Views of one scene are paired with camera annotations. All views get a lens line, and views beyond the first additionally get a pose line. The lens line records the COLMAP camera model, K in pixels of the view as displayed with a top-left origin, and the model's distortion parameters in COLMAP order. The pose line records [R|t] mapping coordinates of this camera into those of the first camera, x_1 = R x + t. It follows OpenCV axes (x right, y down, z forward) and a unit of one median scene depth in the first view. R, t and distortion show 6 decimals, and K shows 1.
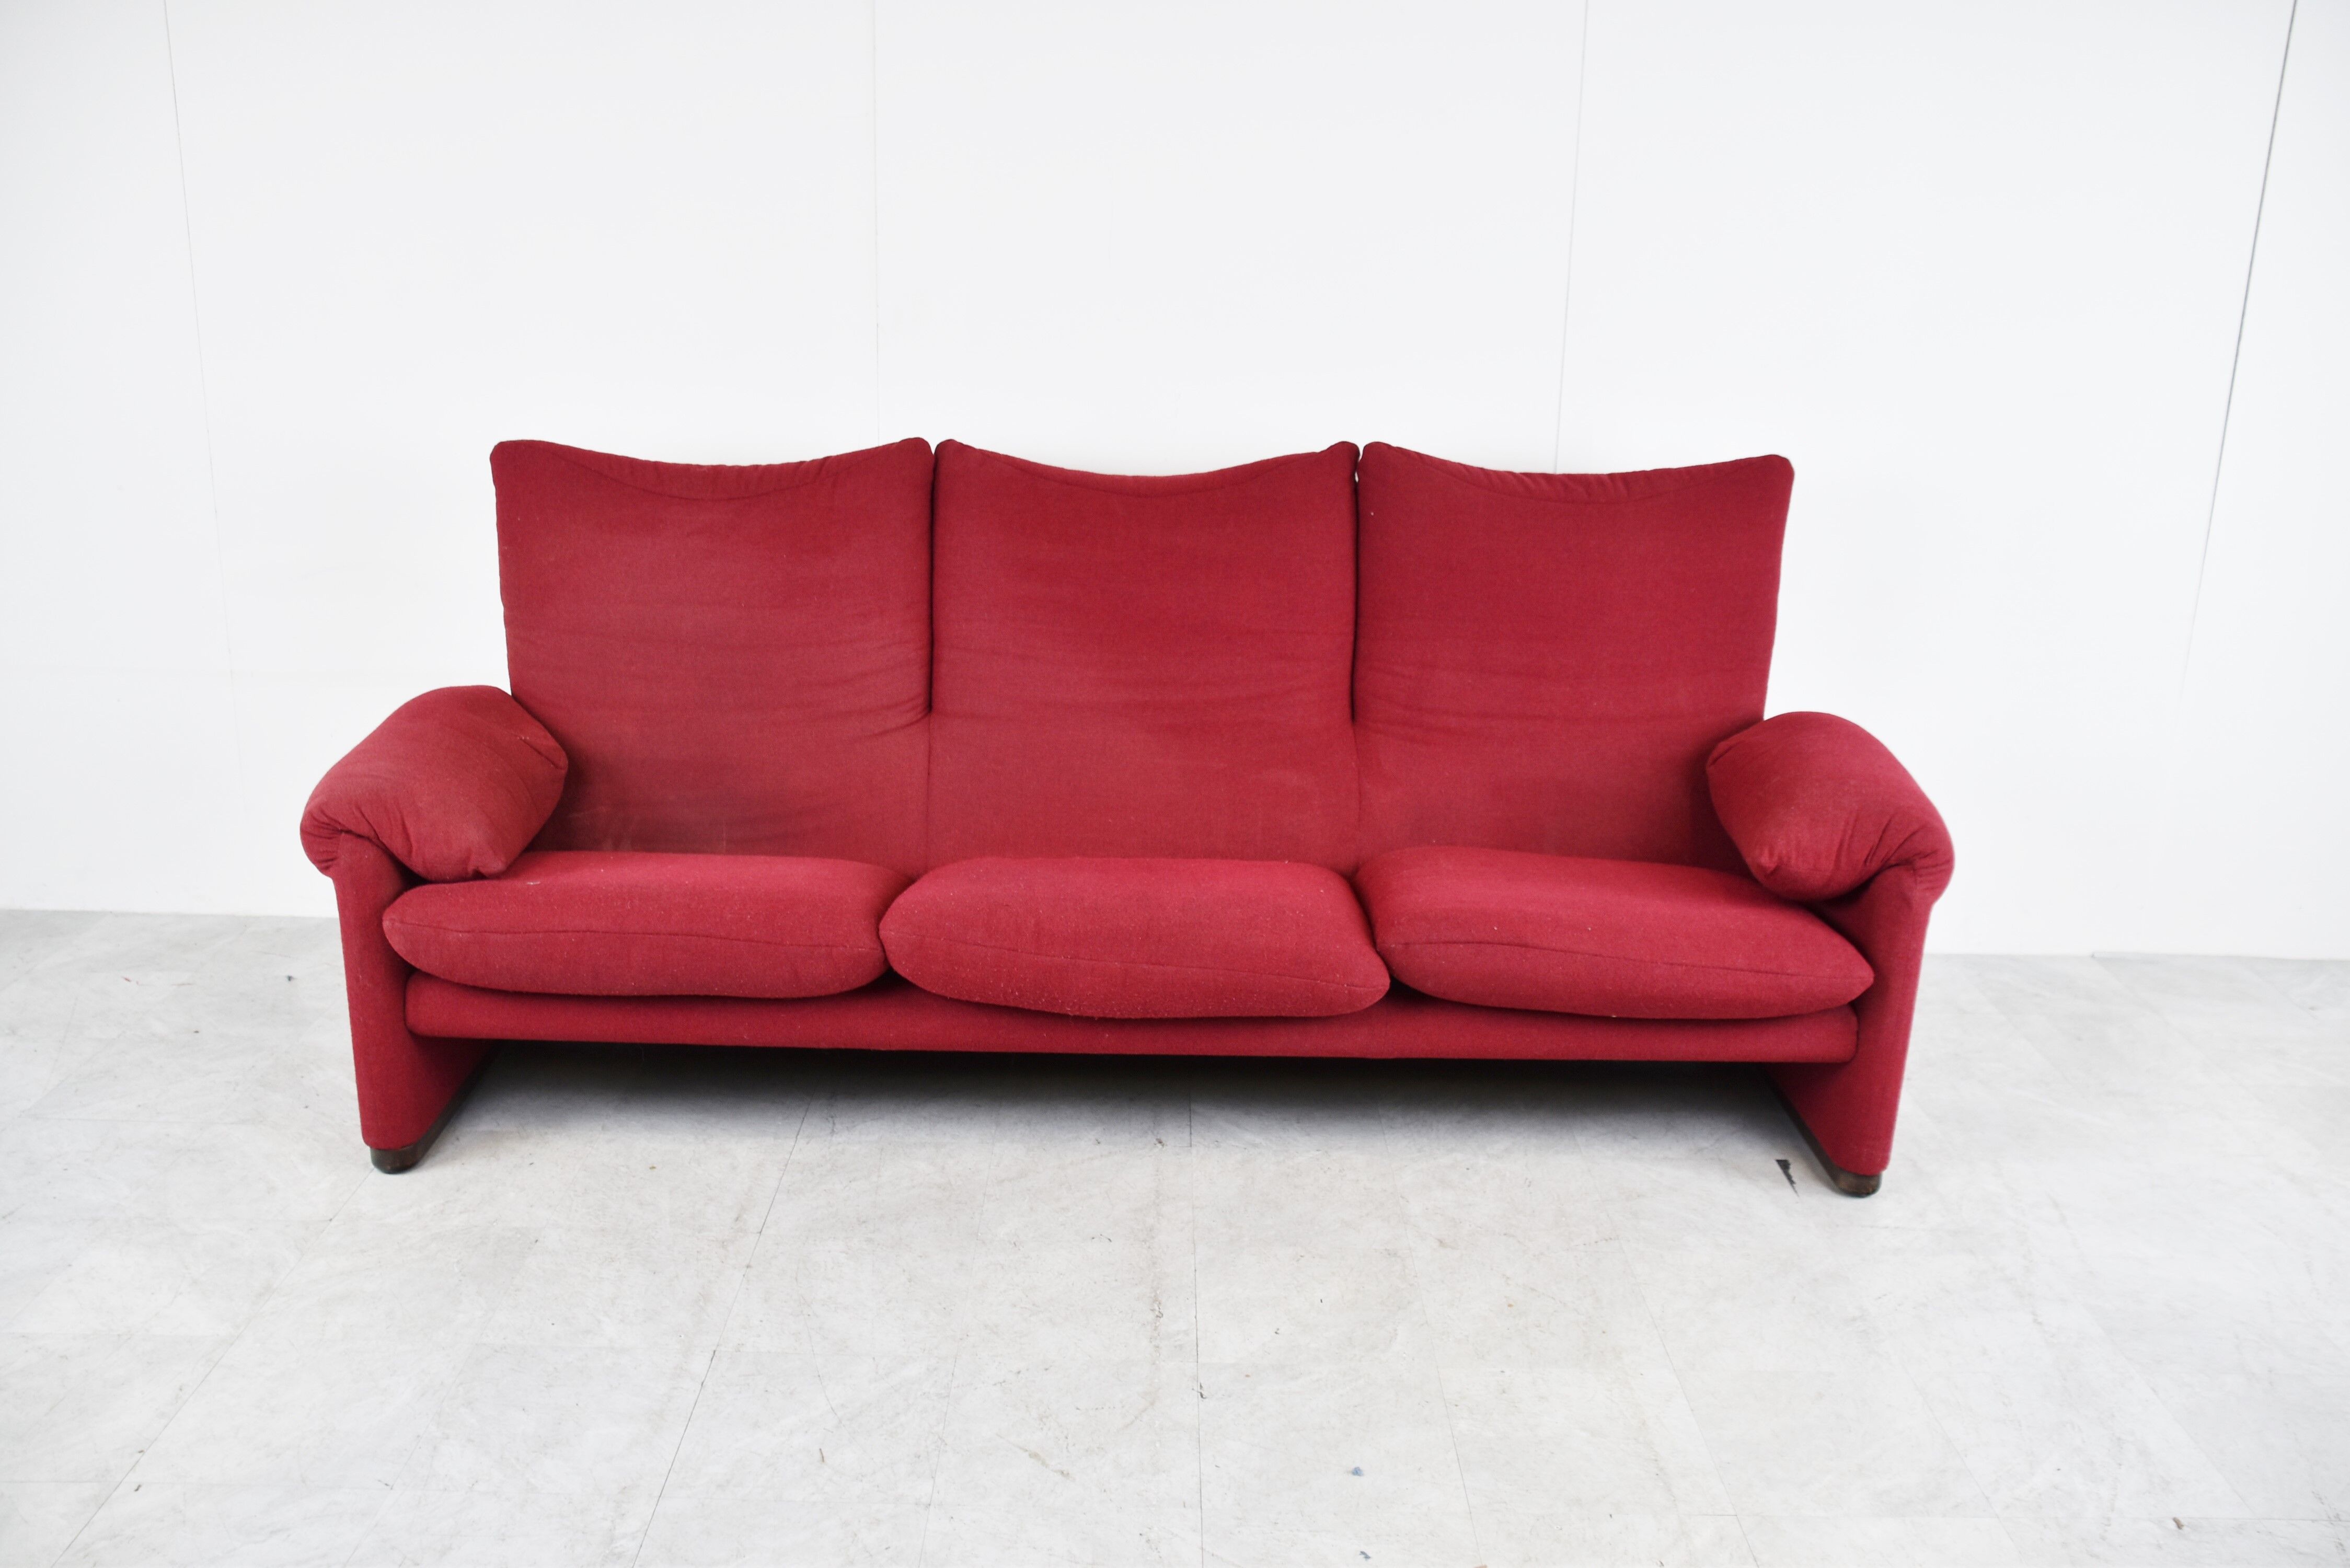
lens RADIAL K [[2075.2, 0, 1181.4], [0, 2075.2, 796.5], [0, 0, 1]] dist [-0.112182, 0.127753]
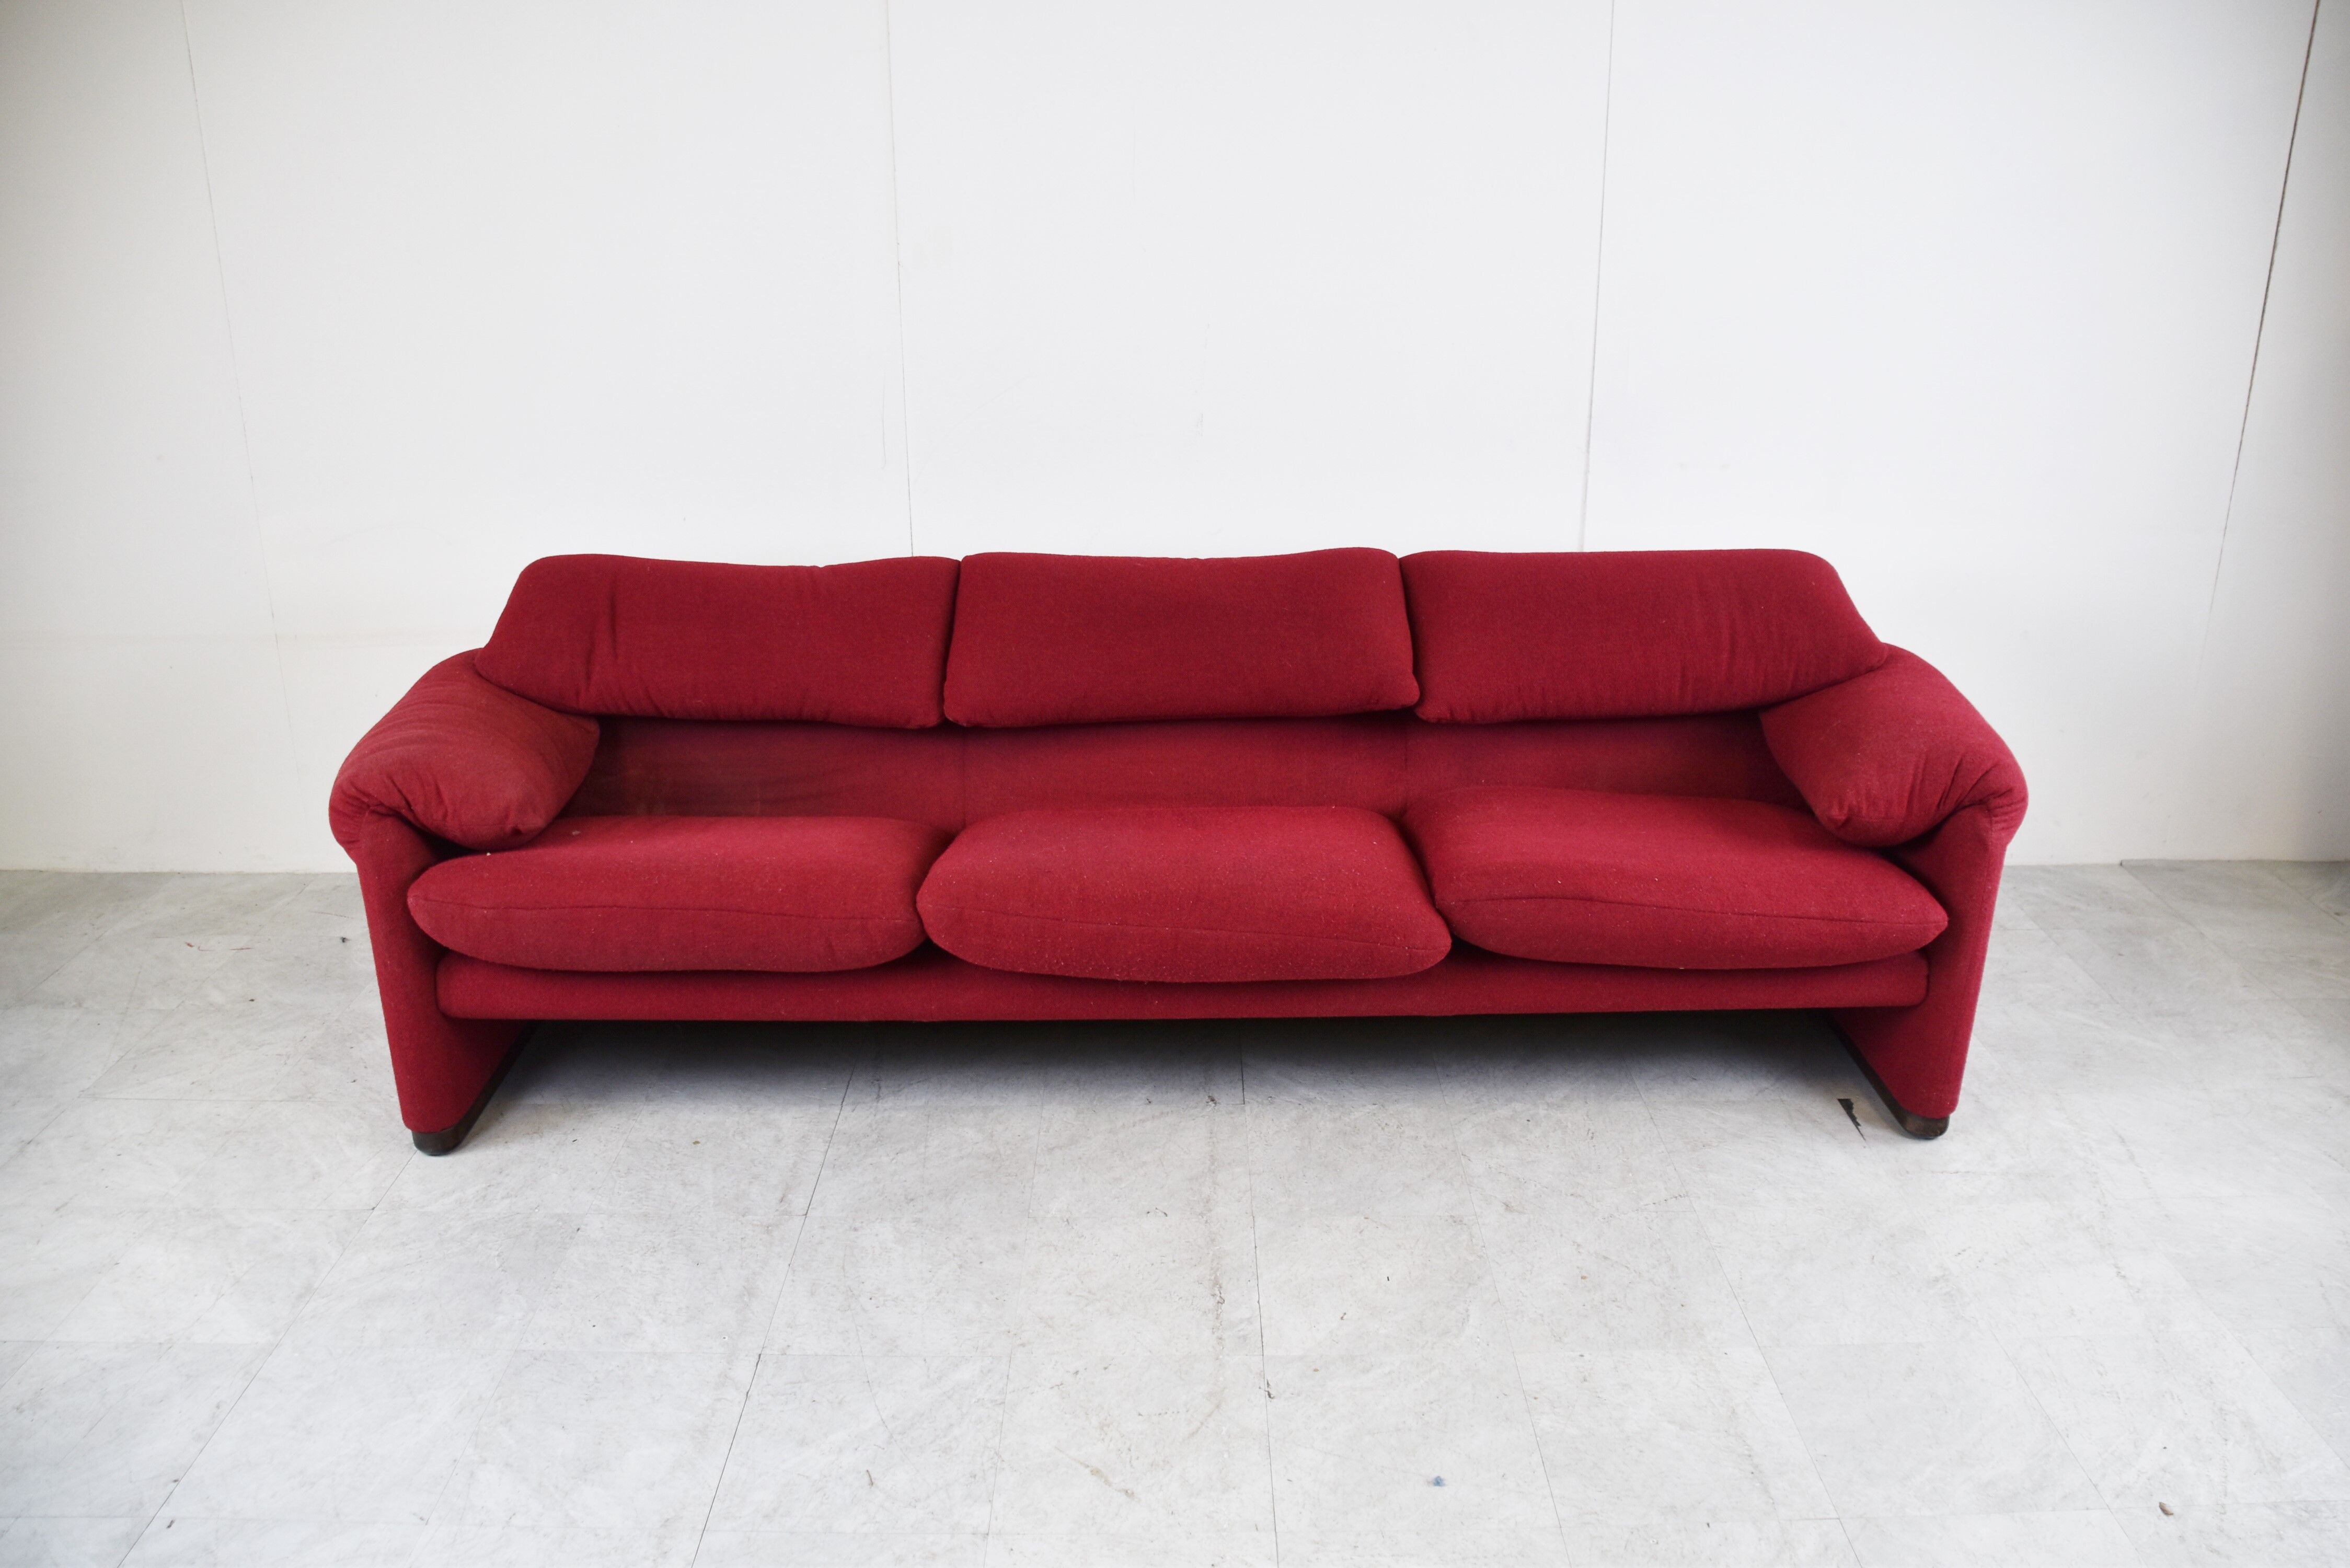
lens RADIAL K [[1863.5, 0, 1175.0], [0, 1863.5, 784.0], [0, 0, 1]] dist [-0.154324, 0.099069]
pose [[0.999522, -0.026620, -0.015725, -0.011276], [0.027457, 0.998070, 0.055701, -0.034500], [0.014212, -0.056106, 0.998324, 0.146713]]
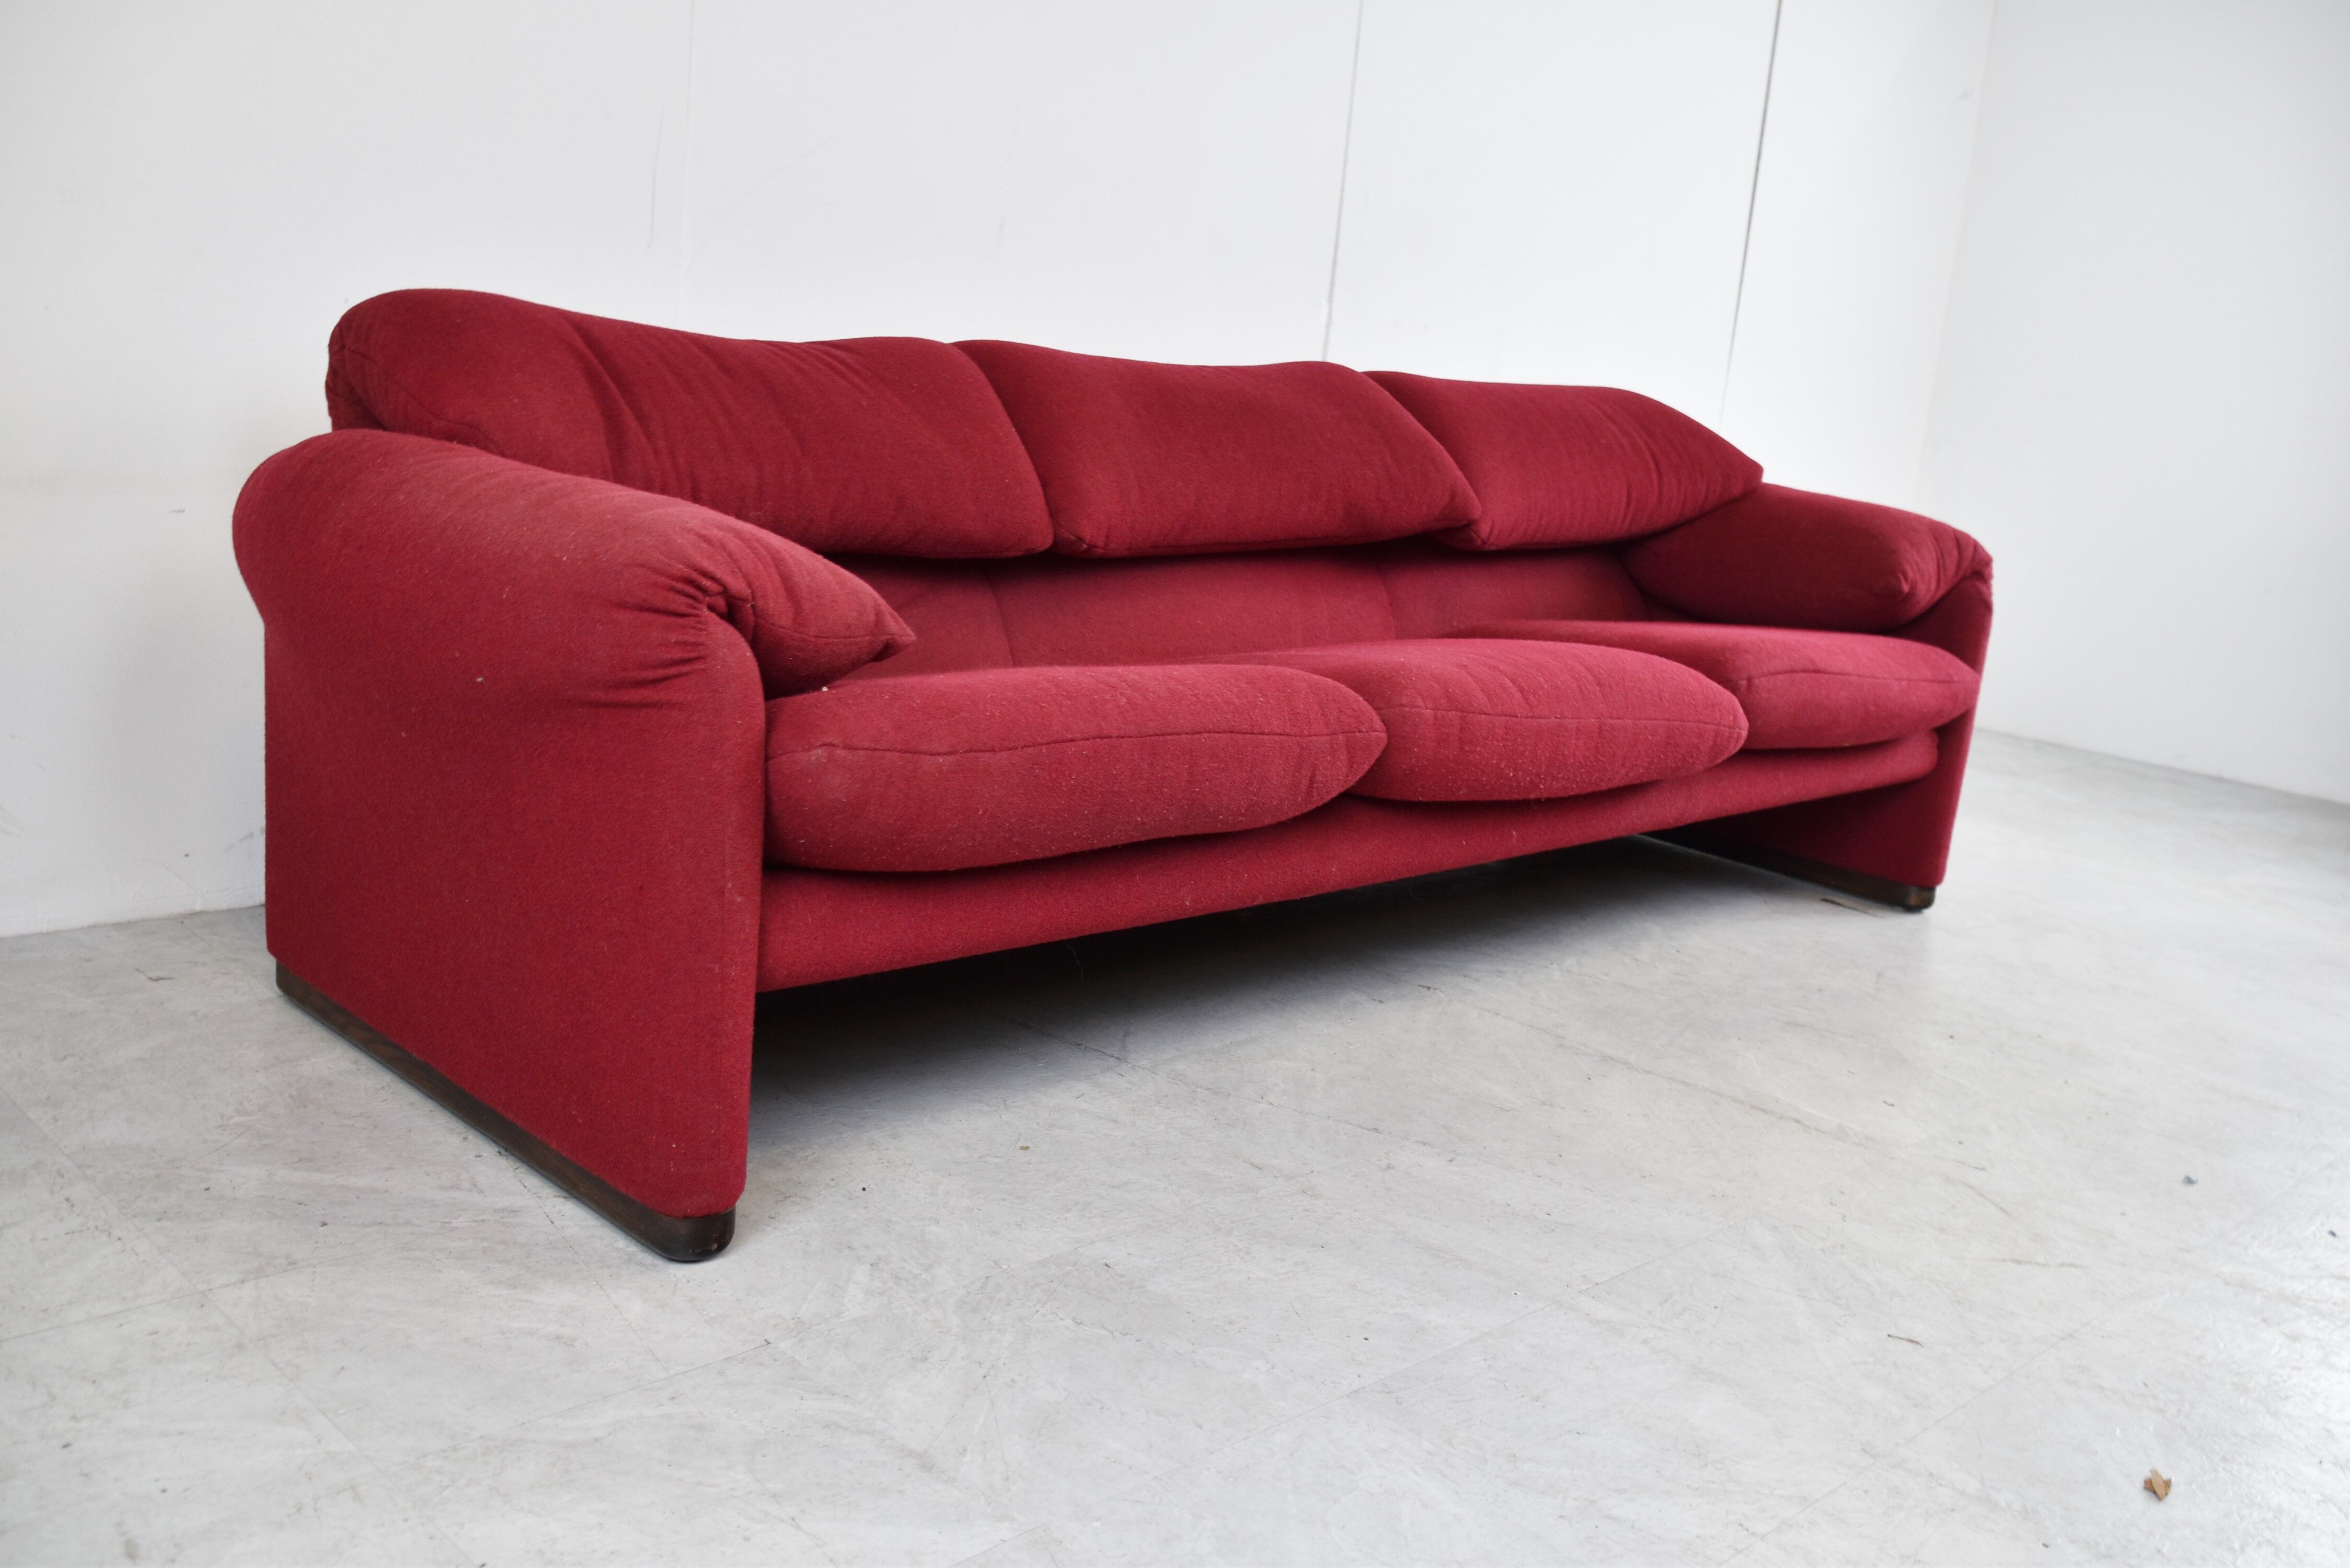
lens RADIAL K [[2131.3, 0, 1204.0], [0, 2131.3, 813.0], [0, 0, 1]] dist [-0.099141, 0.135455]
pose [[0.714084, -0.119060, 0.689861, -0.692778], [0.128326, 0.990996, 0.038200, 0.063687], [-0.688198, 0.061249, 0.722933, 0.510330]]
